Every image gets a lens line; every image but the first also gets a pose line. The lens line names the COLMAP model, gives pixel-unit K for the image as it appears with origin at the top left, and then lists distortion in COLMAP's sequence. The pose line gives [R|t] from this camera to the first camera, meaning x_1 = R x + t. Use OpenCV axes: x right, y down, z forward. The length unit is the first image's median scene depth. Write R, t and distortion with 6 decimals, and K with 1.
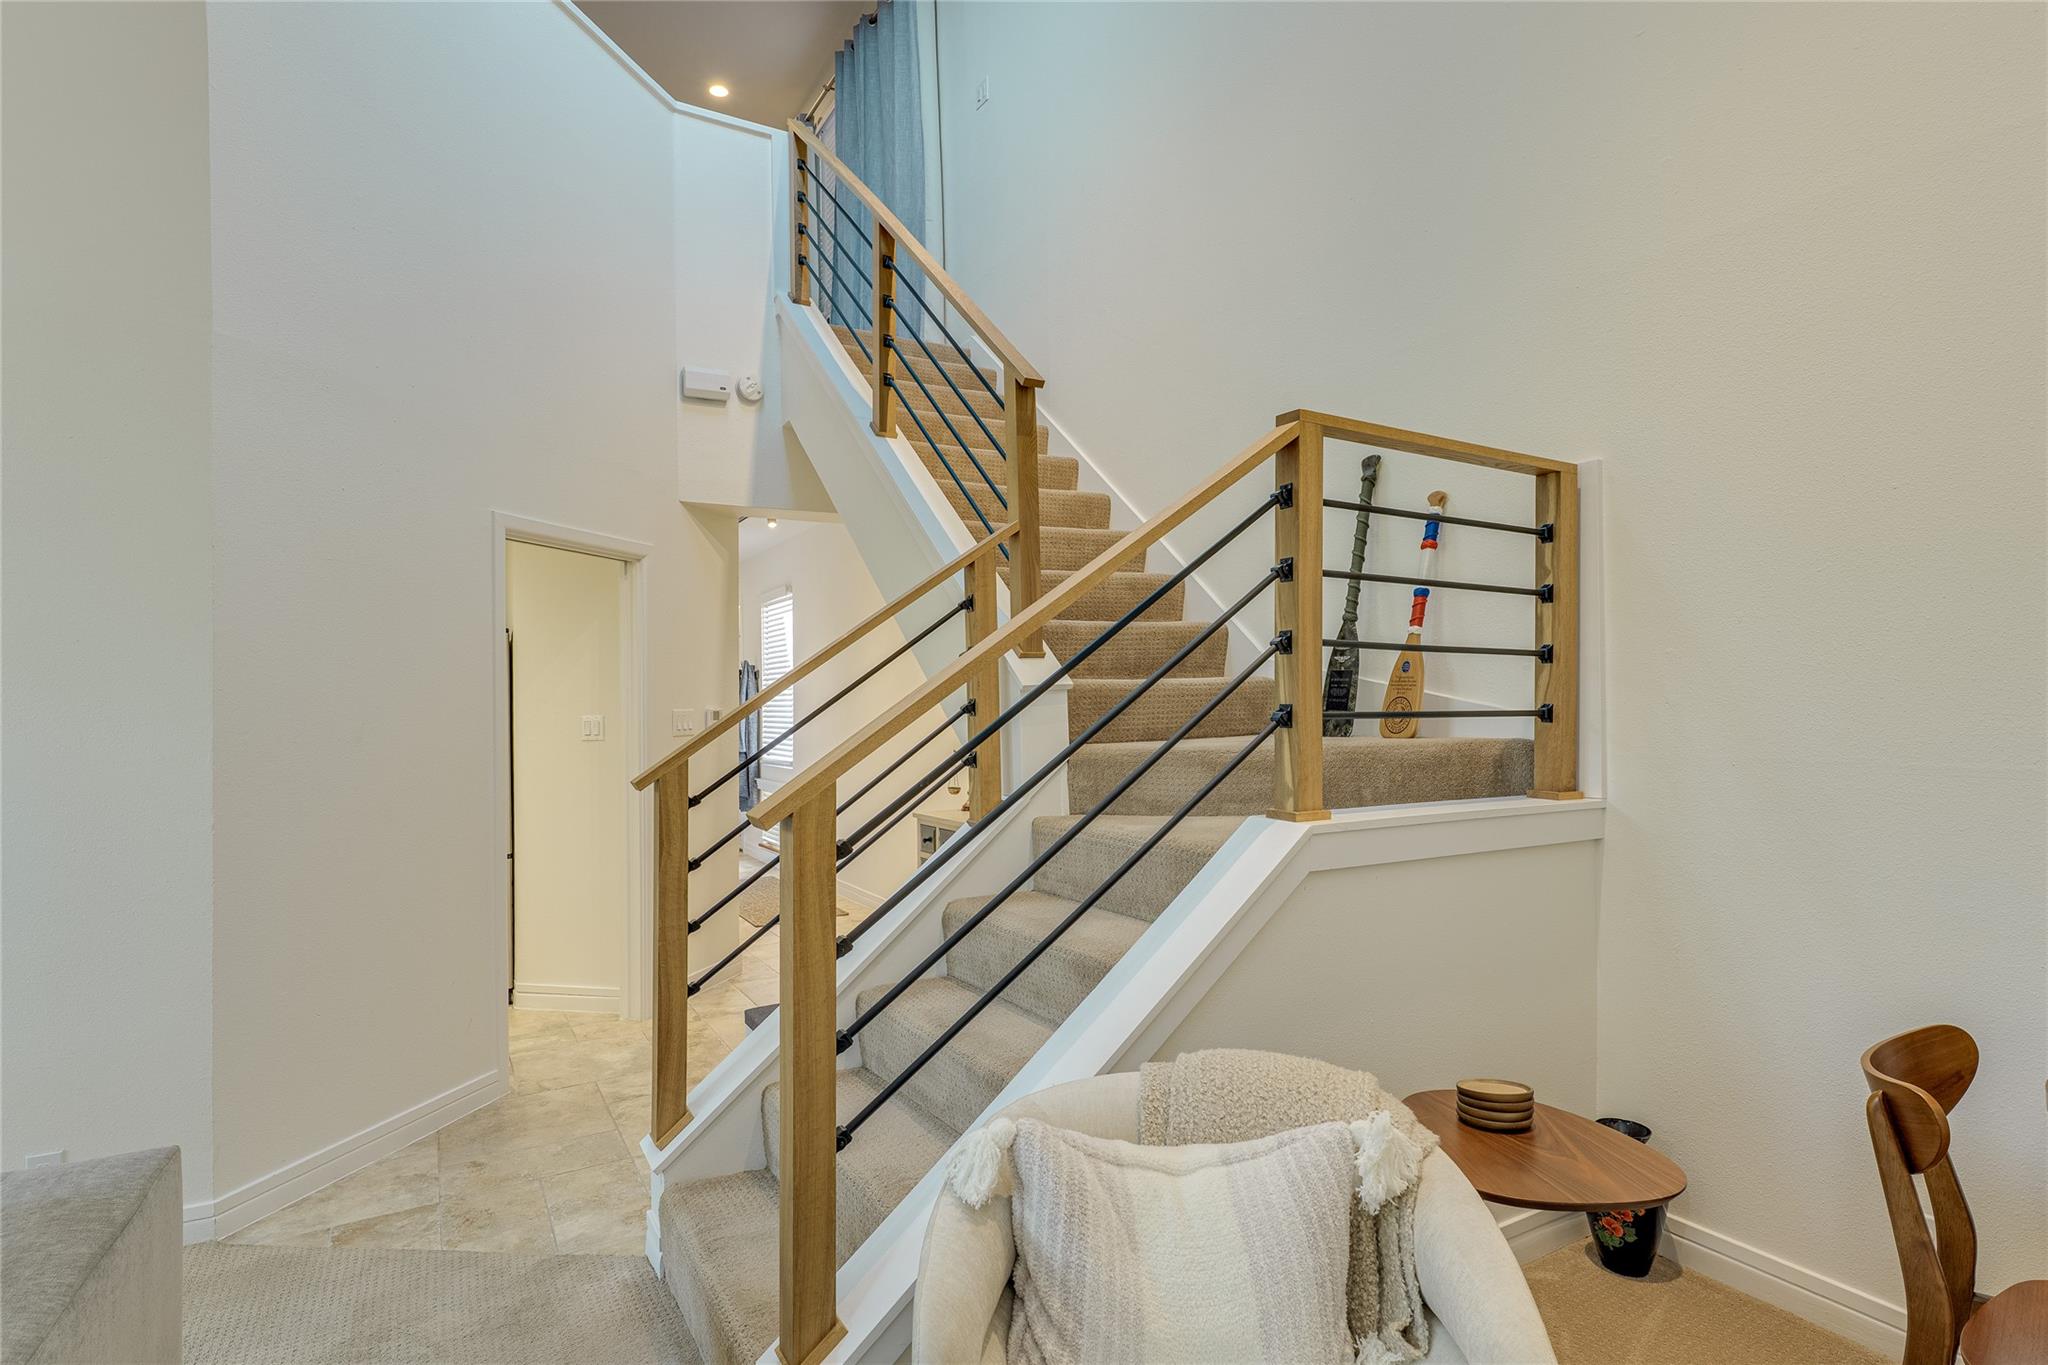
lens RADIAL K [[1035.5, 0, 1024.8], [0, 1035.5, 692.6], [0, 0, 1]] dist [0.001469, 0.000187]
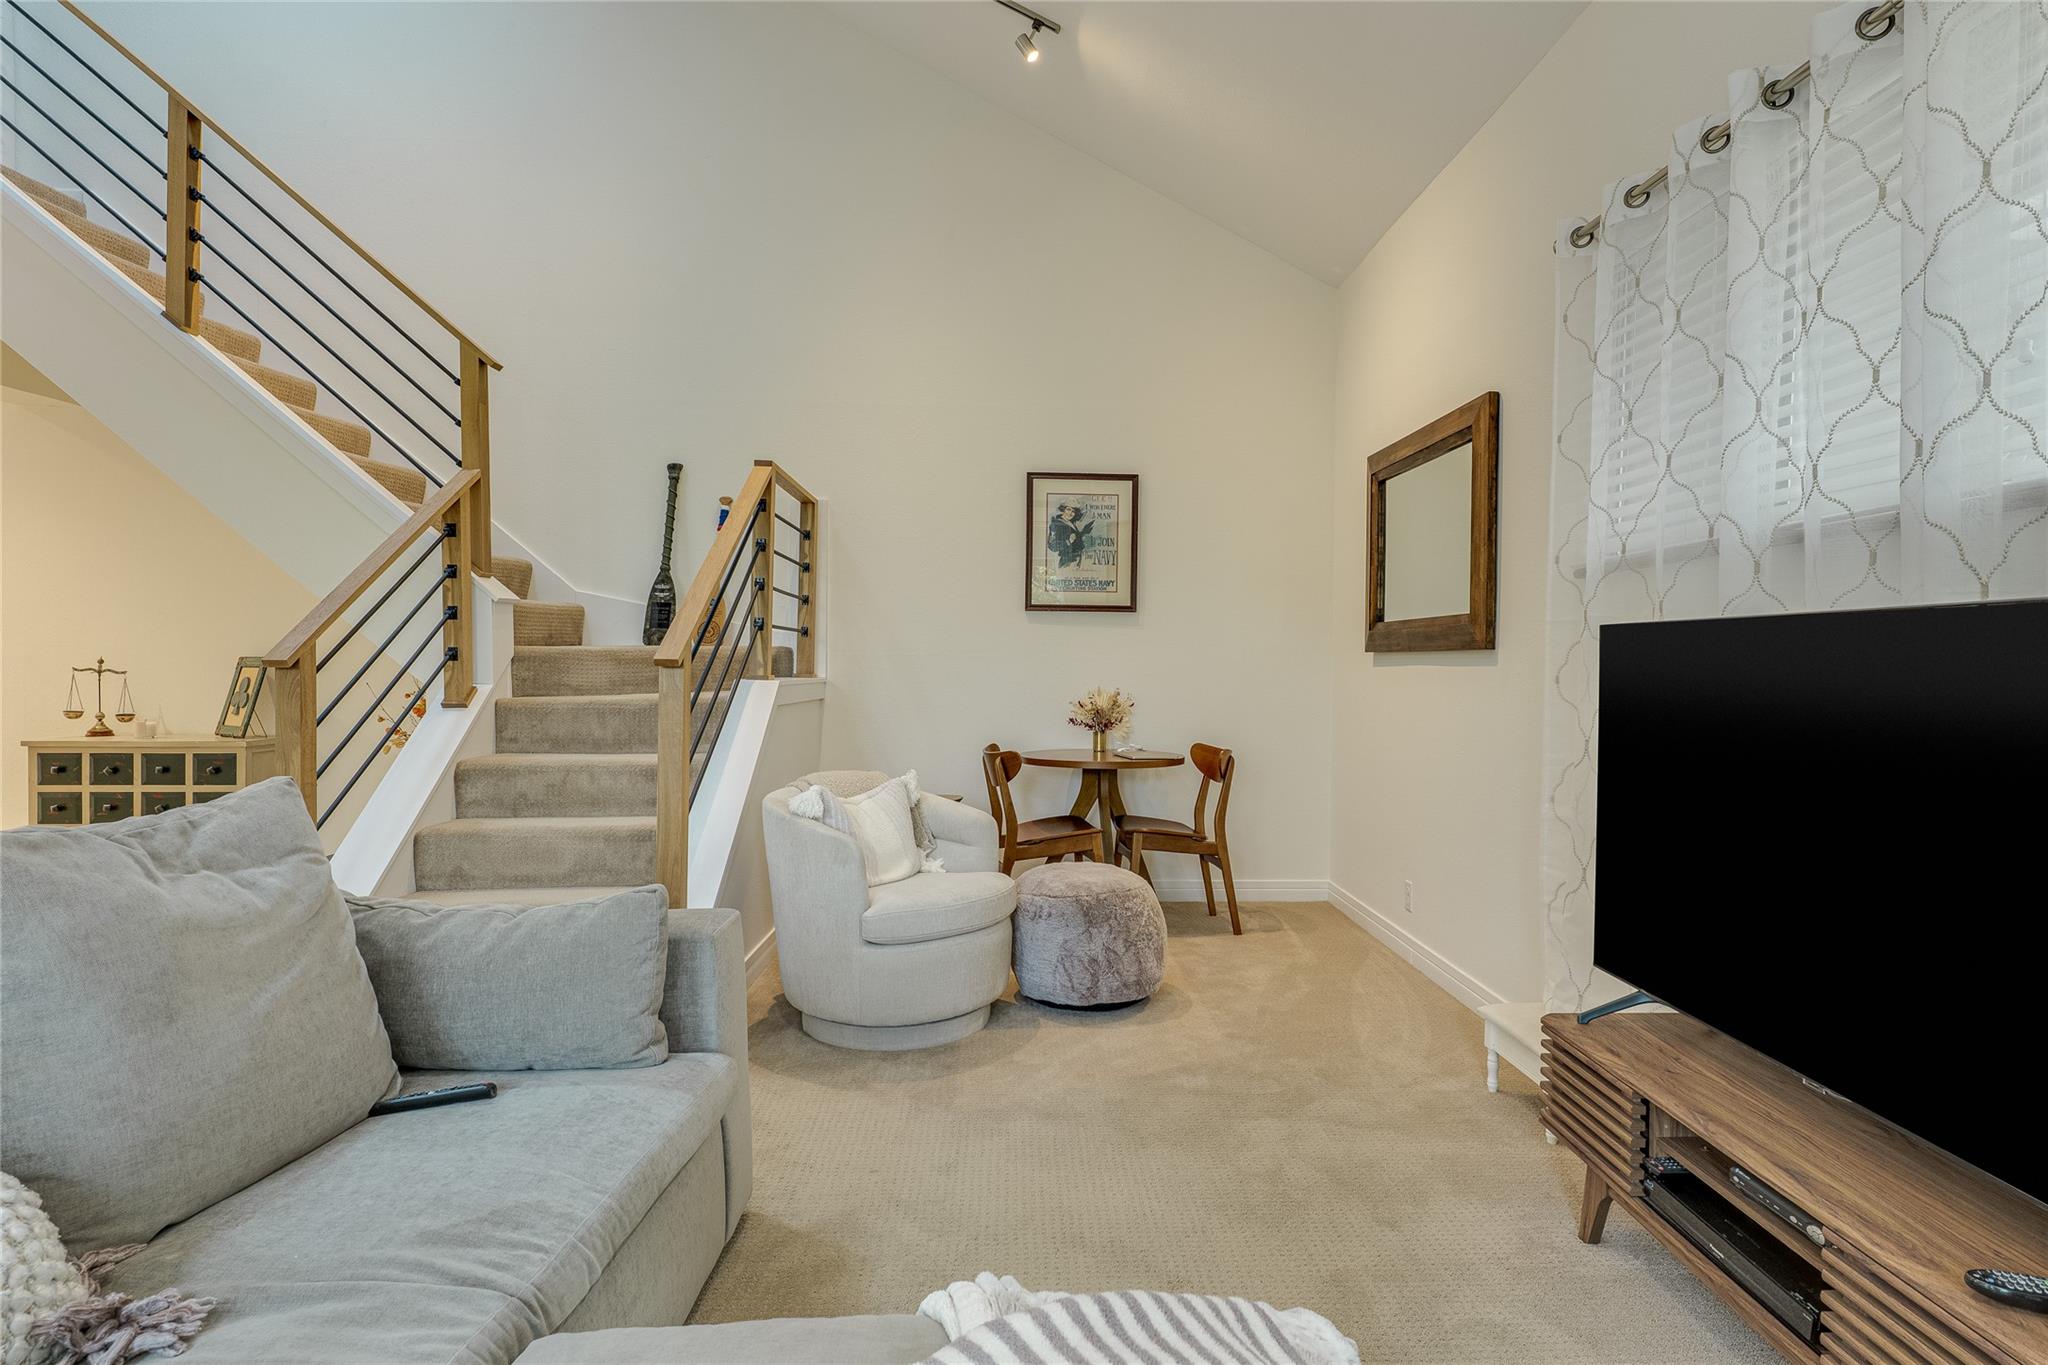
lens RADIAL K [[1065.0, 0, 1071.2], [0, 1065.0, 676.8], [0, 0, 1]] dist [-0.001266, -0.000962]
pose [[0.462333, 0.001458, 0.886705, -1.172976], [-0.024168, 0.999648, 0.010958, 0.082241], [-0.886377, -0.026496, 0.462206, -0.375198]]
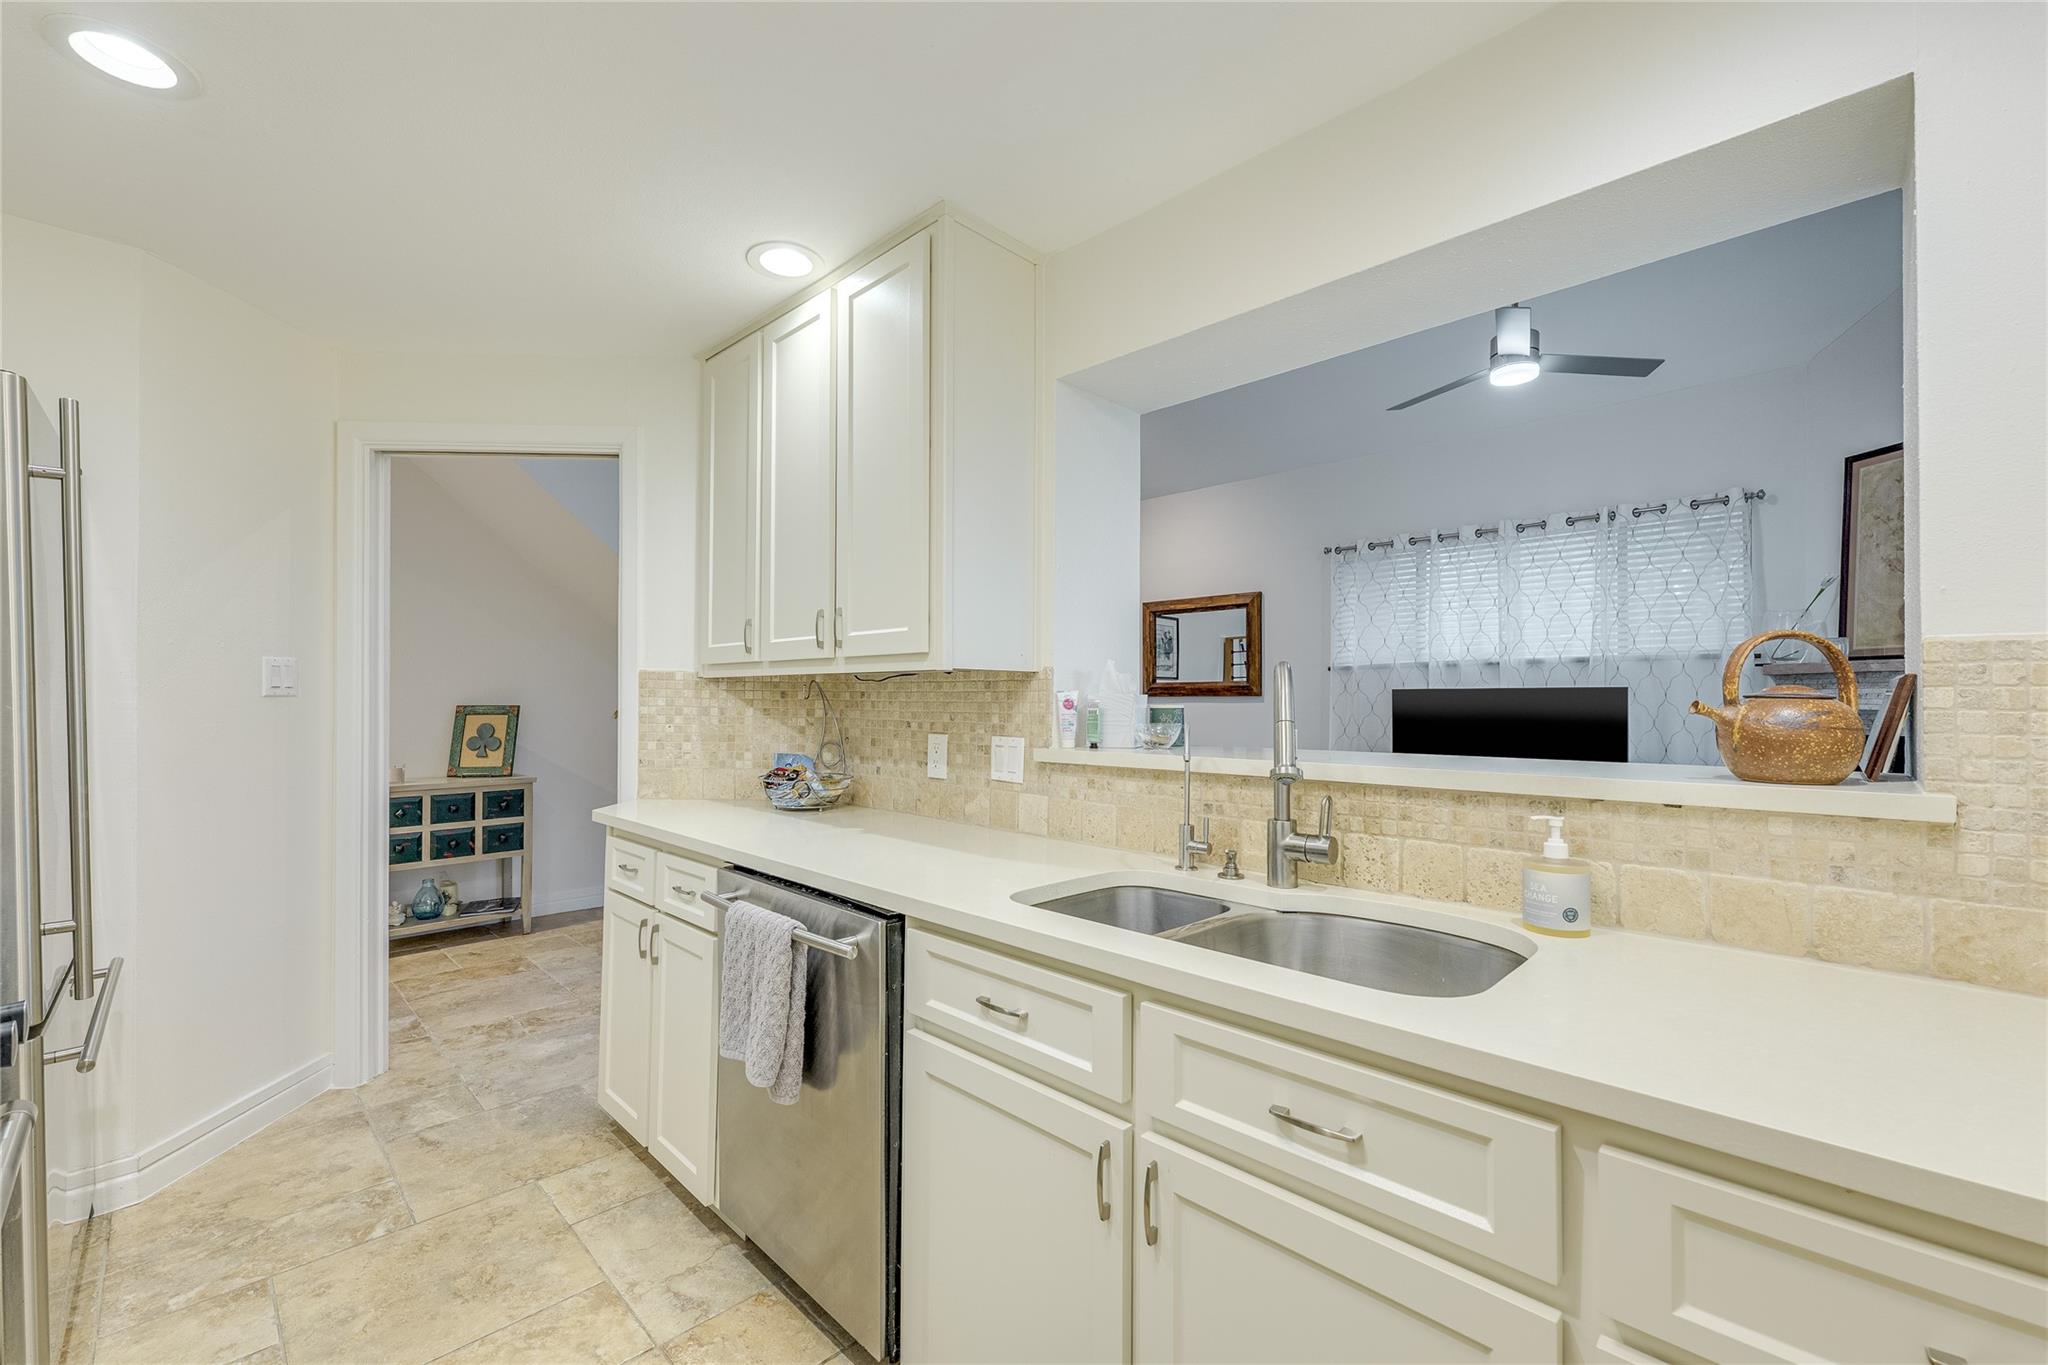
lens RADIAL K [[839.3, 0, 1016.8], [0, 839.3, 694.1], [0, 0, 1]] dist [0.000015, -0.000526]
pose [[-0.249470, 0.019092, 0.968194, -2.246803], [-0.007768, 0.999734, -0.021716, 0.111162], [-0.968351, -0.012939, -0.249255, 1.469906]]
